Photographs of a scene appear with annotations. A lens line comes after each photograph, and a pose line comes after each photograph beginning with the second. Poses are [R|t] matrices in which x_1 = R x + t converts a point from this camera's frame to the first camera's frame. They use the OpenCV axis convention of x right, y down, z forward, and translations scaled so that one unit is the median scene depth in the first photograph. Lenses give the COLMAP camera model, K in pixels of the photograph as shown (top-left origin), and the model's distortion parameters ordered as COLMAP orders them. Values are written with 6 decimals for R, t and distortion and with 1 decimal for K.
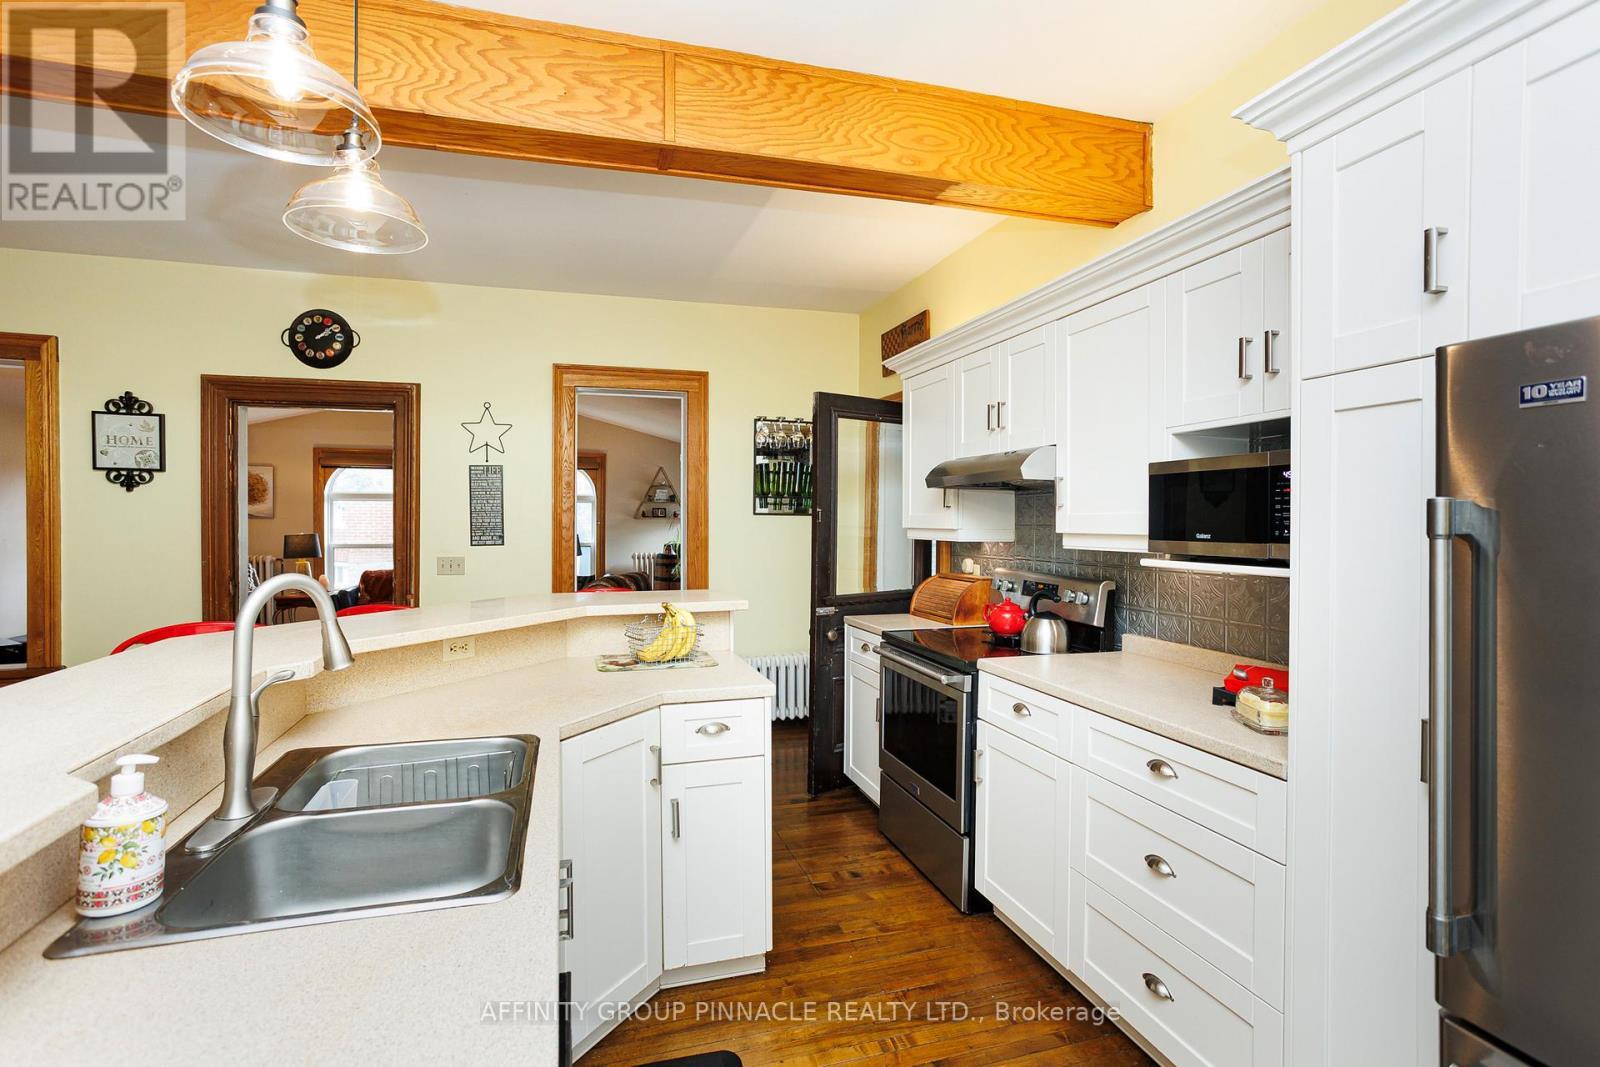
lens RADIAL K [[759.4, 0, 800.0], [0, 759.4, 533.5], [0, 0, 1]] dist [-0.066462, 0.036270]
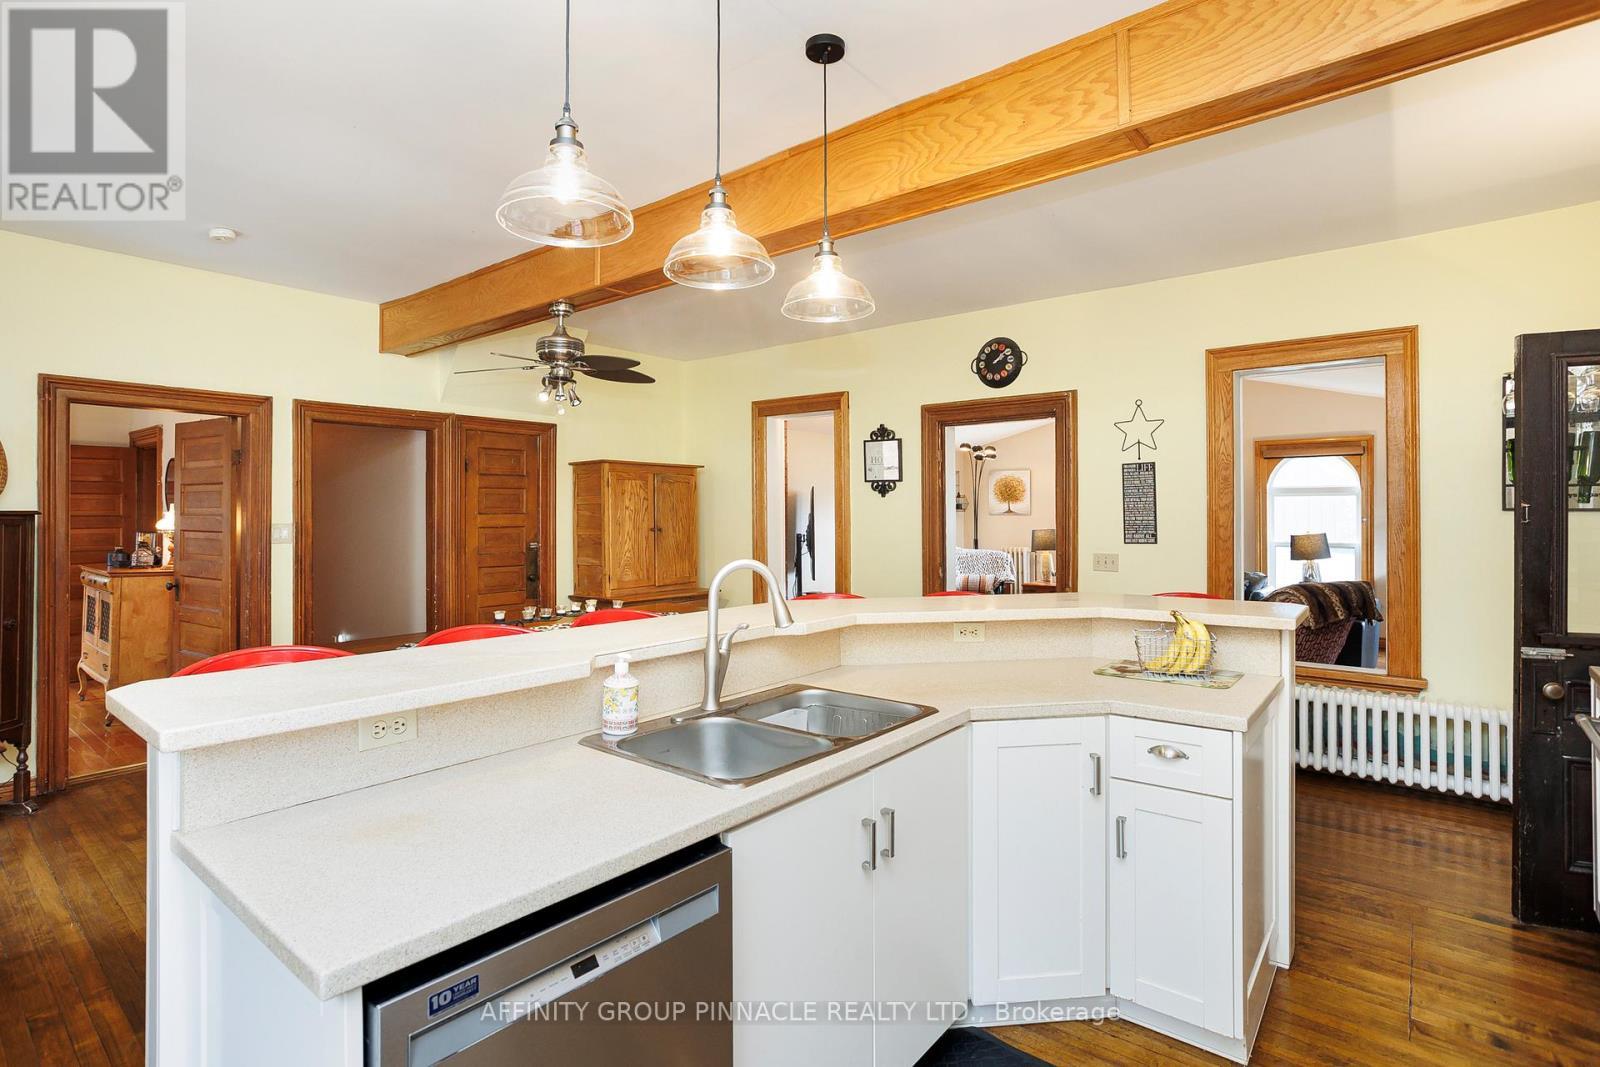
lens RADIAL K [[786.5, 0, 802.0], [0, 786.5, 519.6], [0, 0, 1]] dist [-0.072934, 0.042215]
pose [[0.560475, 0.002257, -0.828169, 0.213550], [-0.012093, 0.999912, -0.005459, -0.005410], [0.828083, 0.013075, 0.560453, 0.061128]]
